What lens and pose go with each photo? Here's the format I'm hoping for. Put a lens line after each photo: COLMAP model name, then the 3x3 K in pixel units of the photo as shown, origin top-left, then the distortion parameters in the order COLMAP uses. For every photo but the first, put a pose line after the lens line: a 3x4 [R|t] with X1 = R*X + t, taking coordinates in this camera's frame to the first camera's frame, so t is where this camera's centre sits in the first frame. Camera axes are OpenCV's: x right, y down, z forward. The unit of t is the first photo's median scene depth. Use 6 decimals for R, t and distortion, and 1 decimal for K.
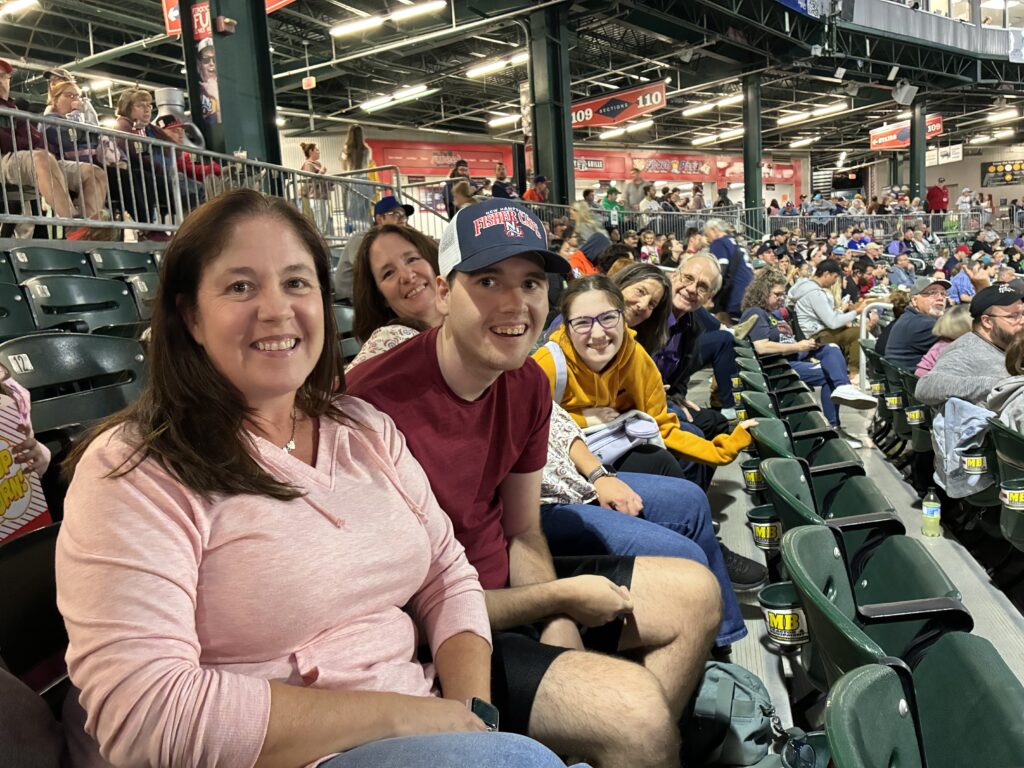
lens RADIAL K [[757.4, 0, 512.0], [0, 757.4, 384.0], [0, 0, 1]] dist [0.058184, -0.080845]
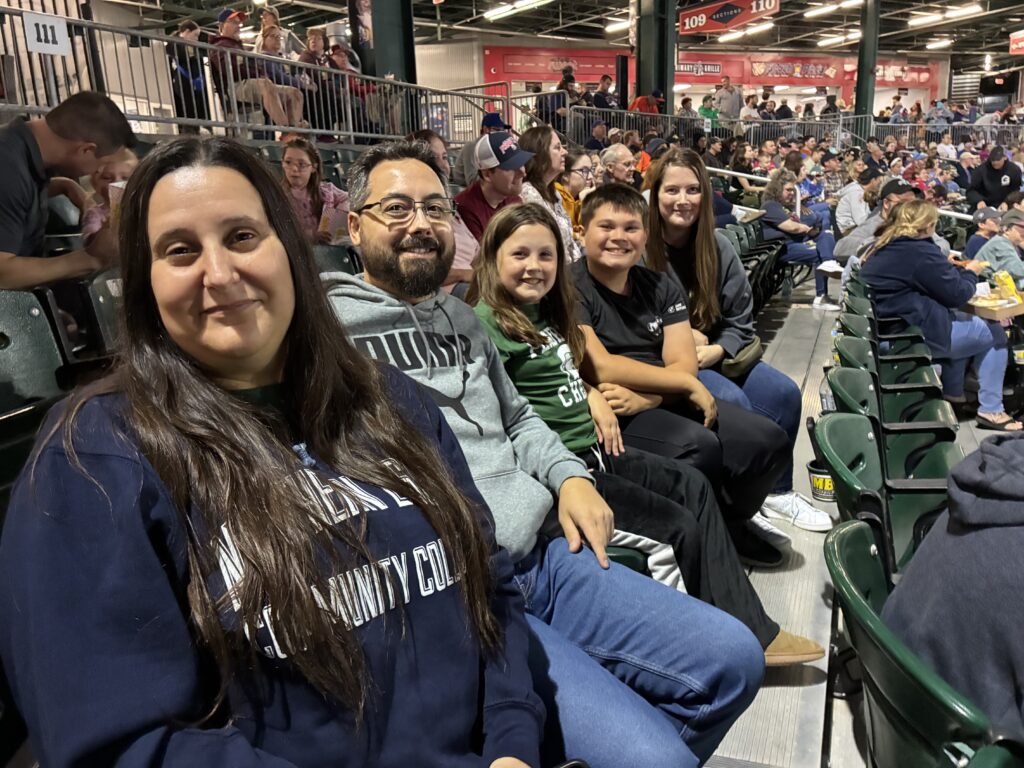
lens RADIAL K [[757.4, 0, 512.0], [0, 757.4, 384.0], [0, 0, 1]] dist [0.058184, -0.080845]
pose [[0.987829, 0.057563, -0.144502, 0.026369], [-0.040398, 0.992068, 0.119031, 0.021302], [0.150207, -0.111745, 0.982319, -0.110252]]
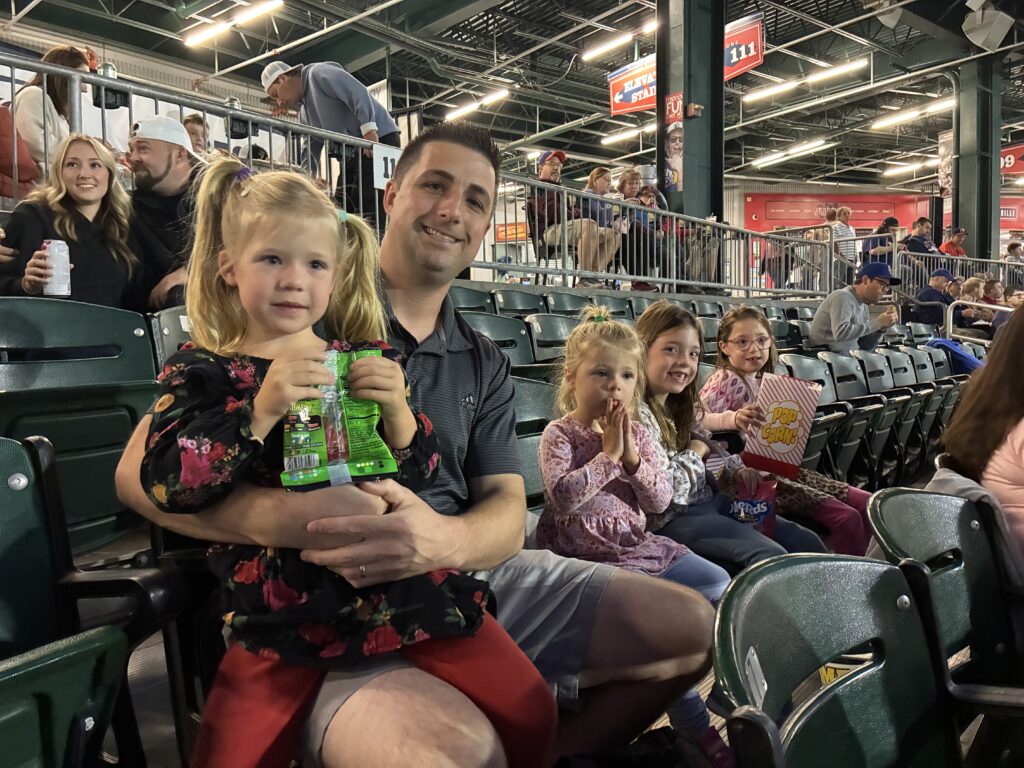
lens RADIAL K [[757.4, 0, 512.0], [0, 757.4, 384.0], [0, 0, 1]] dist [0.058184, -0.080845]
pose [[0.905437, 0.080815, -0.416716, -0.037910], [-0.106317, 0.993594, -0.038315, 0.009898], [0.410950, 0.078996, 0.908229, -0.056535]]
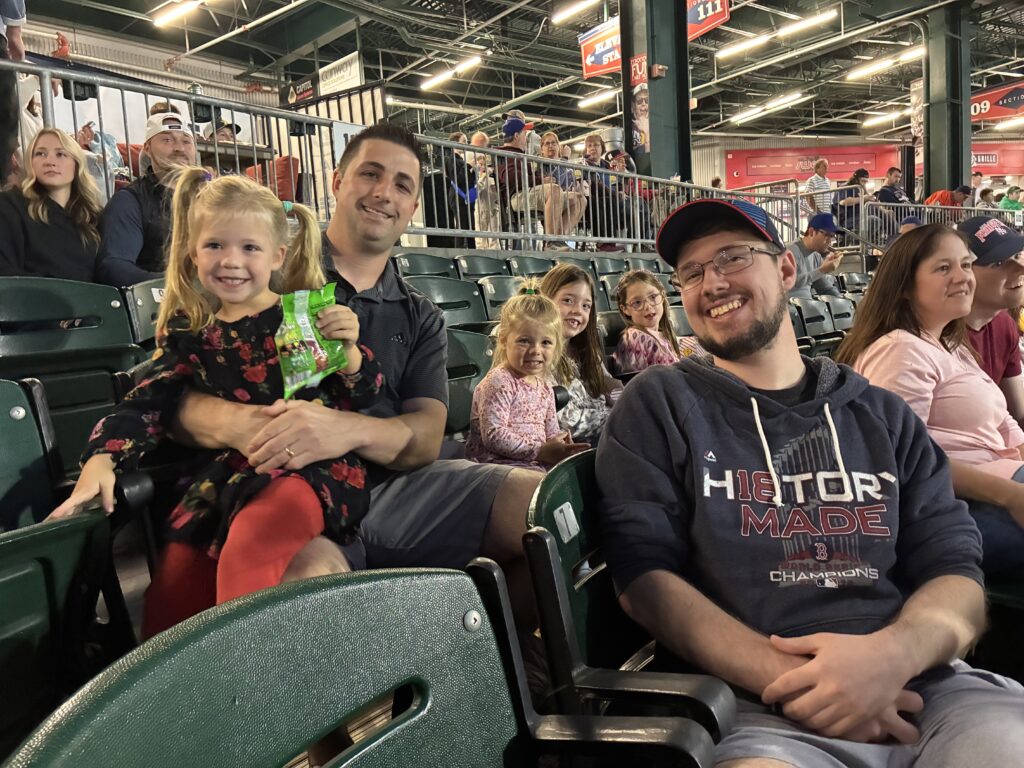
lens RADIAL K [[757.4, 0, 512.0], [0, 757.4, 384.0], [0, 0, 1]] dist [0.071070, -0.098576]
pose [[0.910742, 0.056301, -0.409121, -0.023618], [-0.061058, 0.998133, 0.001437, 0.012619], [0.408438, 0.023671, 0.912479, -0.065654]]
